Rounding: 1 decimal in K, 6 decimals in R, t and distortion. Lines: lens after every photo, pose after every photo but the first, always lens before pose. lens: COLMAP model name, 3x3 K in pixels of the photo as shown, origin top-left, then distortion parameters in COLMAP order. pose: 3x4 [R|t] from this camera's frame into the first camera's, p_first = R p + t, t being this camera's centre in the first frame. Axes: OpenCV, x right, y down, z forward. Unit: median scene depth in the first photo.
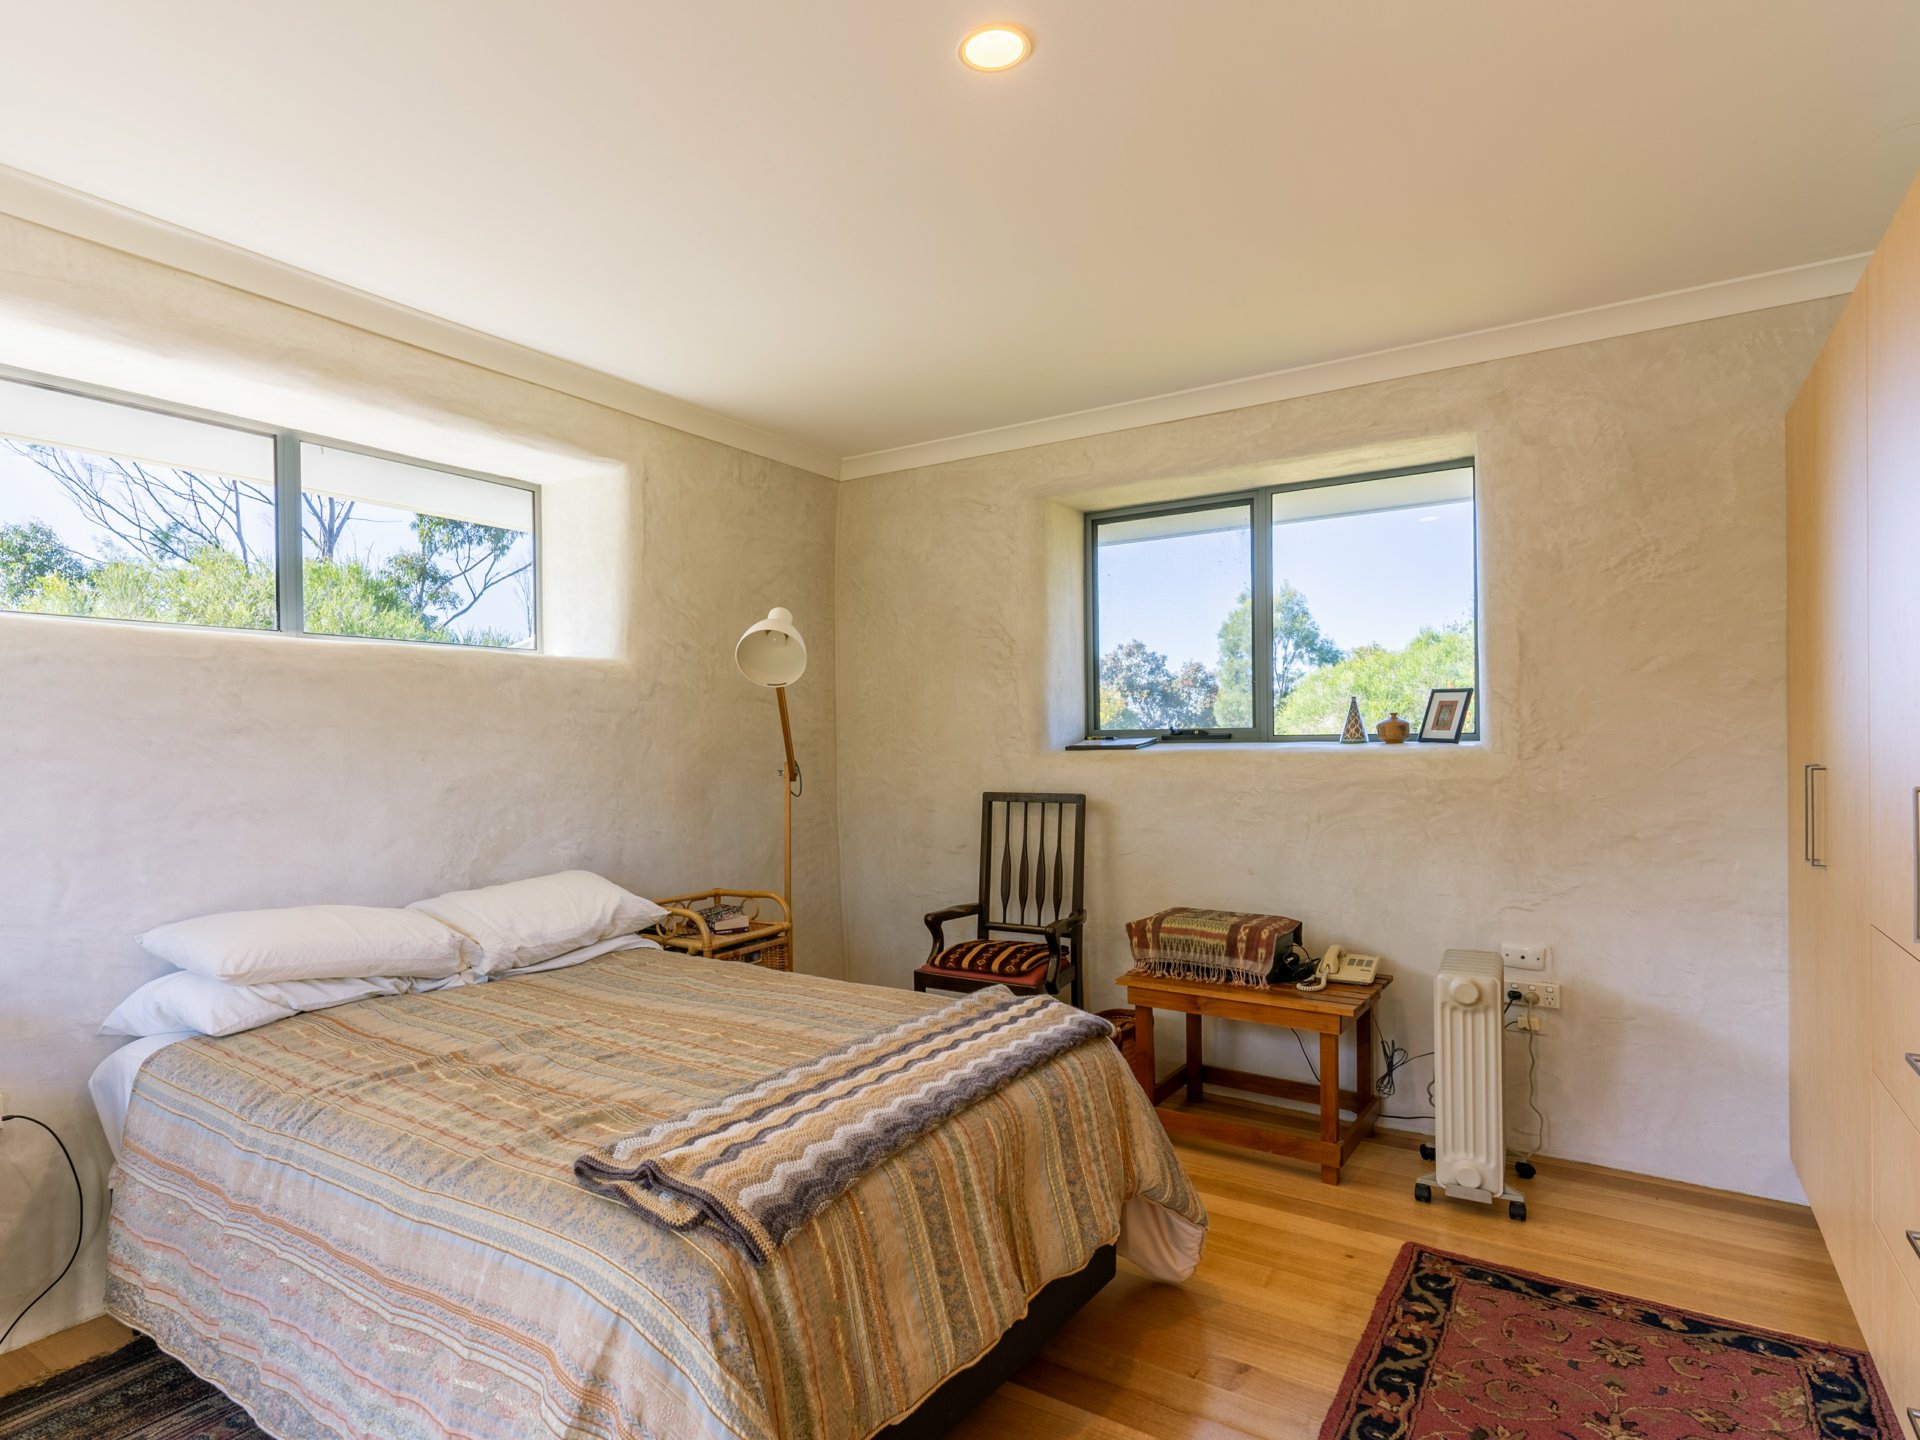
lens RADIAL K [[1029.8, 0, 951.9], [0, 1029.8, 724.2], [0, 0, 1]] dist [0.002175, 0.000315]
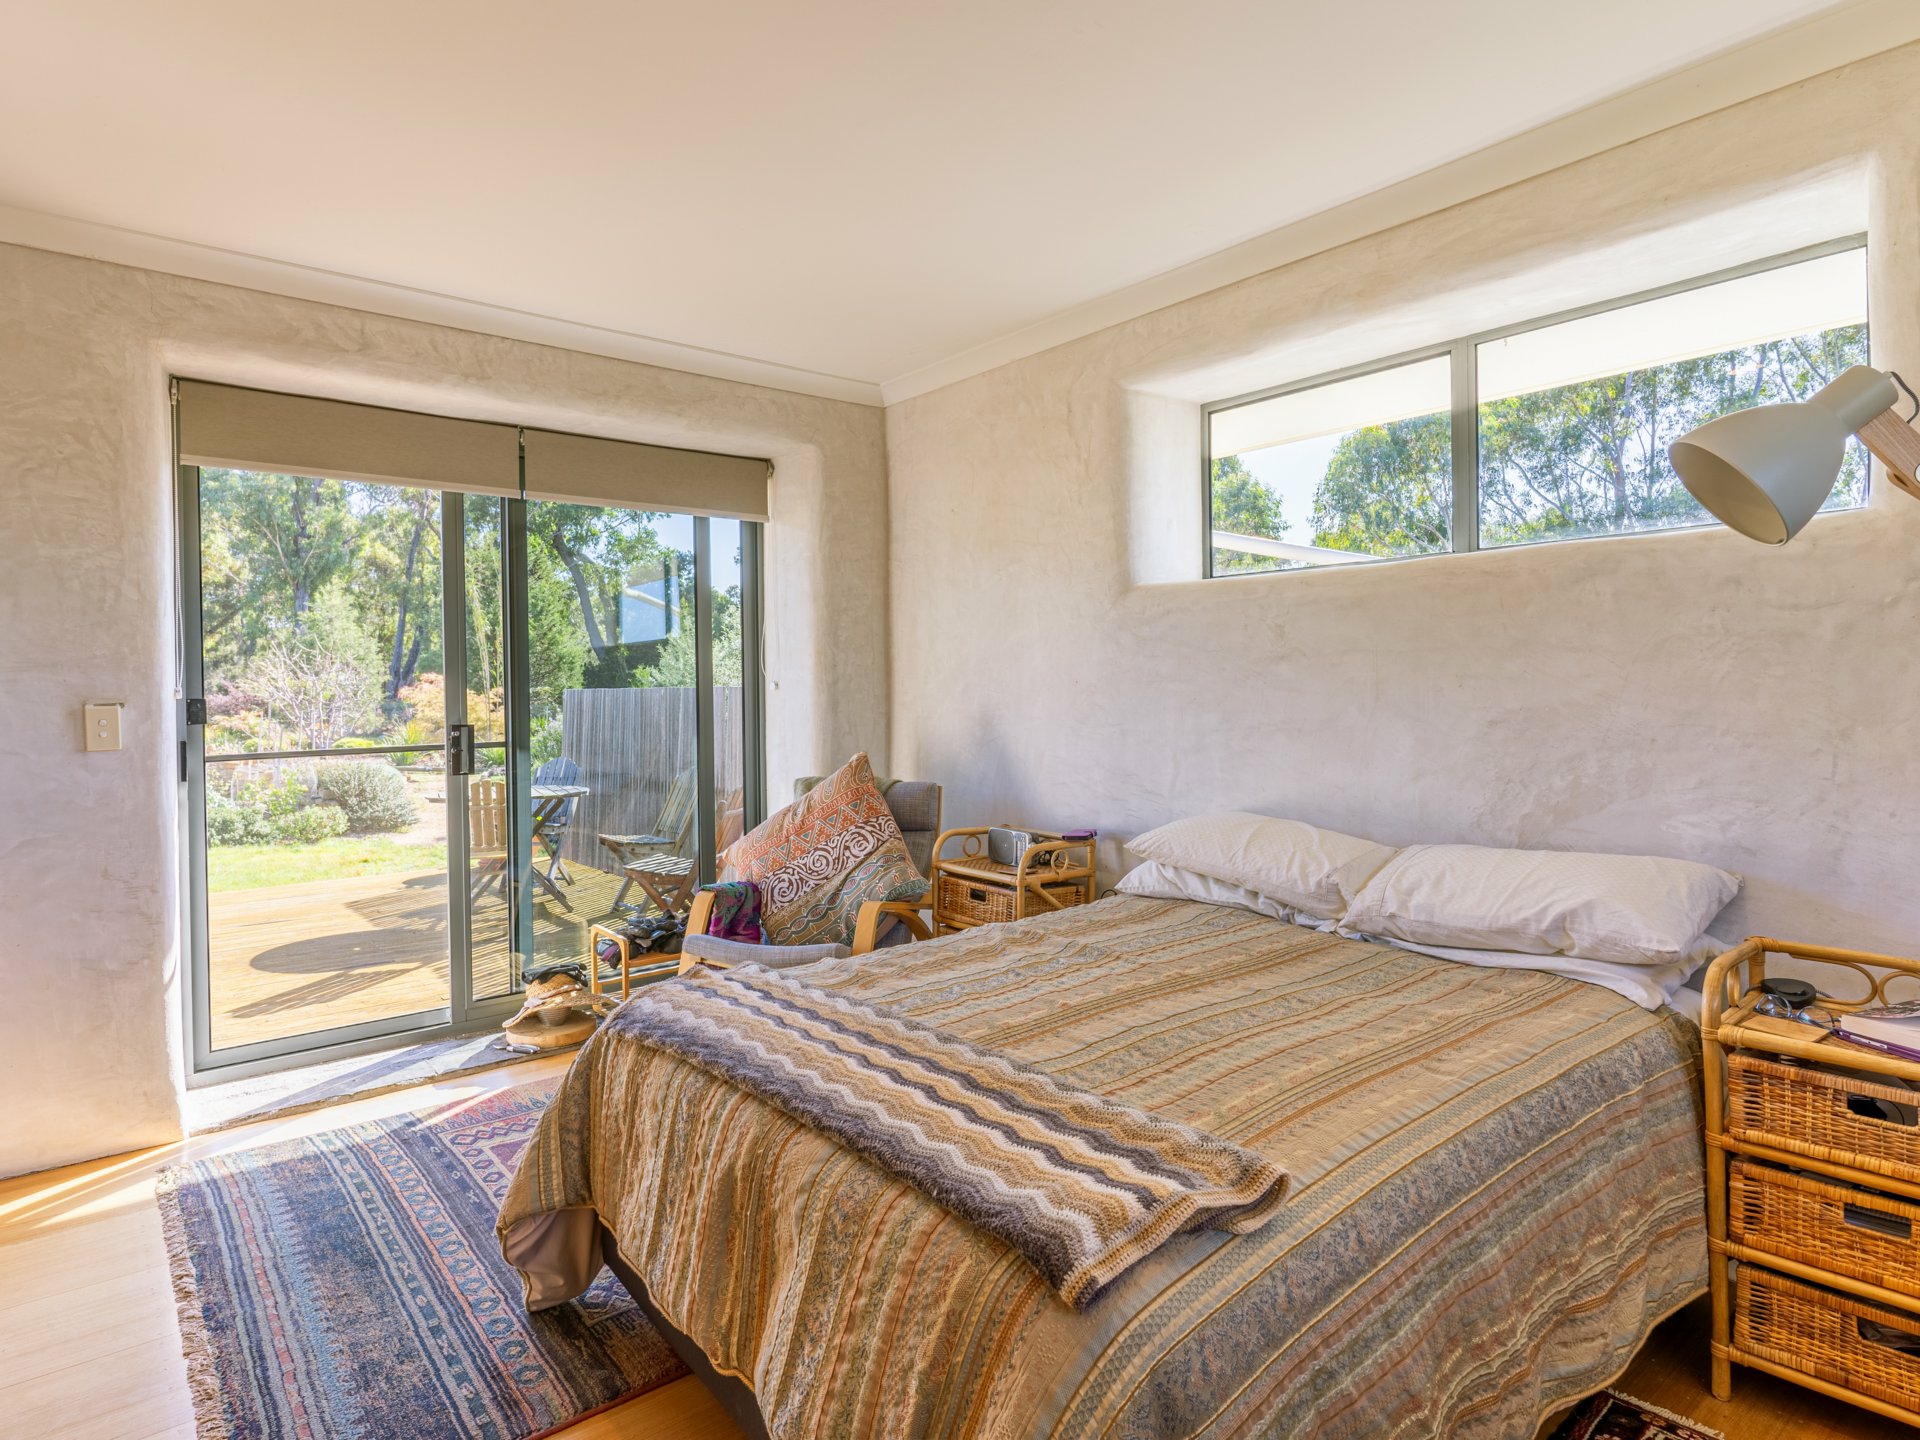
lens RADIAL K [[1158.3, 0, 958.1], [0, 1158.3, 677.4], [0, 0, 1]] dist [0.002745, 0.000772]
pose [[-0.336251, 0.002307, -0.941770, 0.533711], [0.024963, 0.999667, -0.006465, 0.023307], [0.941442, -0.025683, -0.336196, 0.927103]]
